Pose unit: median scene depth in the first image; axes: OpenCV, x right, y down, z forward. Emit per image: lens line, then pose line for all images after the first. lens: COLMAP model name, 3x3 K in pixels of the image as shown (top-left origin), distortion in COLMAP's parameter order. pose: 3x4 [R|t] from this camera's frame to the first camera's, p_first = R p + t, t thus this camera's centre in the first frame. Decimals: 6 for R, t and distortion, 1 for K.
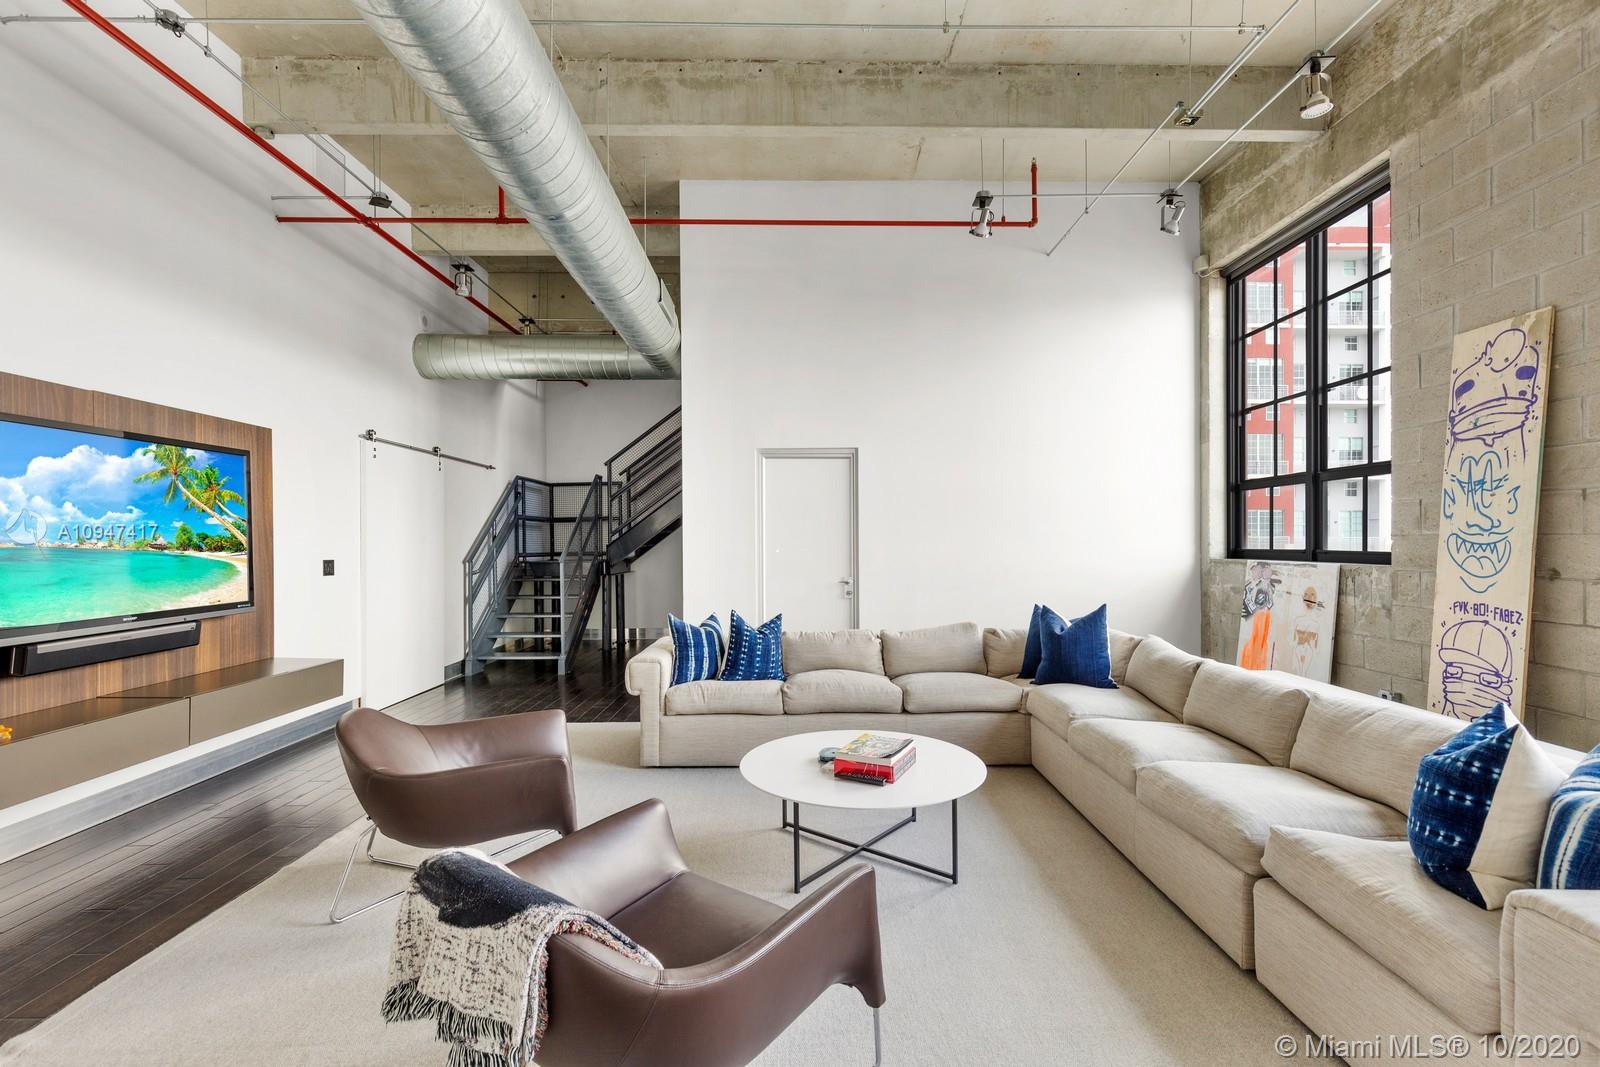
lens RADIAL K [[719.2, 0, 804.0], [0, 719.2, 545.4], [0, 0, 1]] dist [0.000948, 0.000204]
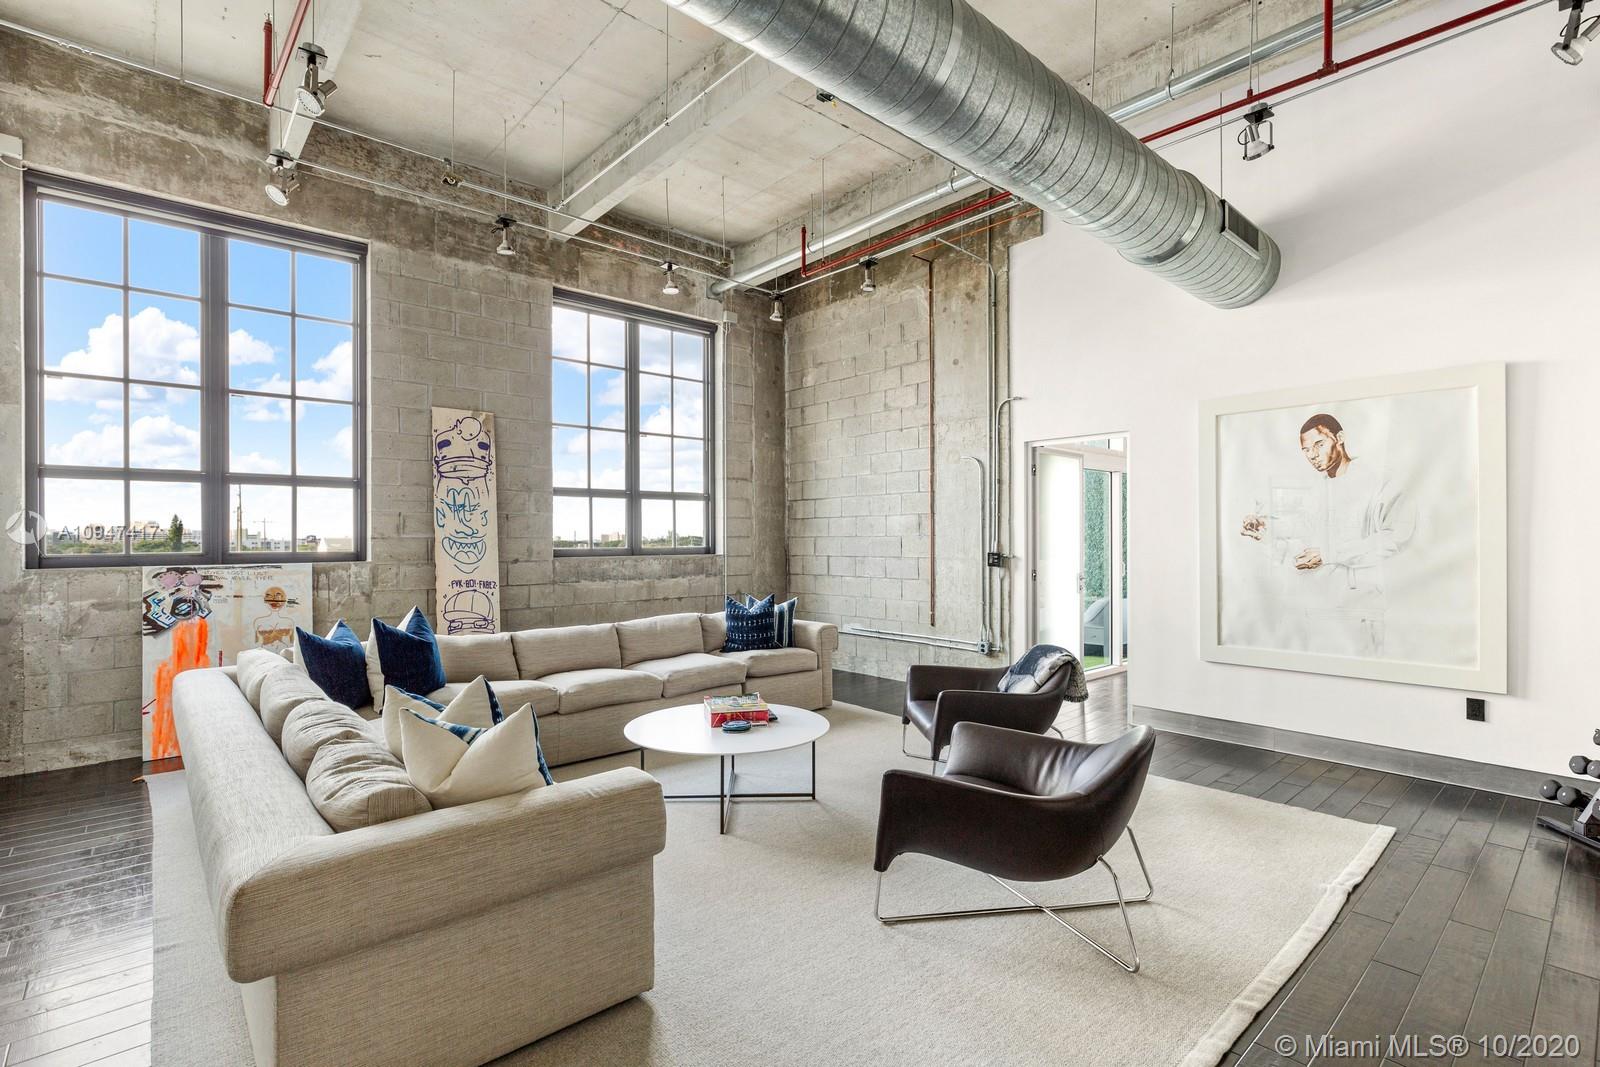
lens RADIAL K [[752.5, 0, 800.0], [0, 752.5, 533.5], [0, 0, 1]] dist [-0.000394, -0.000052]
pose [[-0.653916, 0.007804, 0.756527, -0.833334], [0.010153, 0.999947, -0.001539, -0.014387], [-0.756499, 0.006675, -0.653961, 1.512328]]
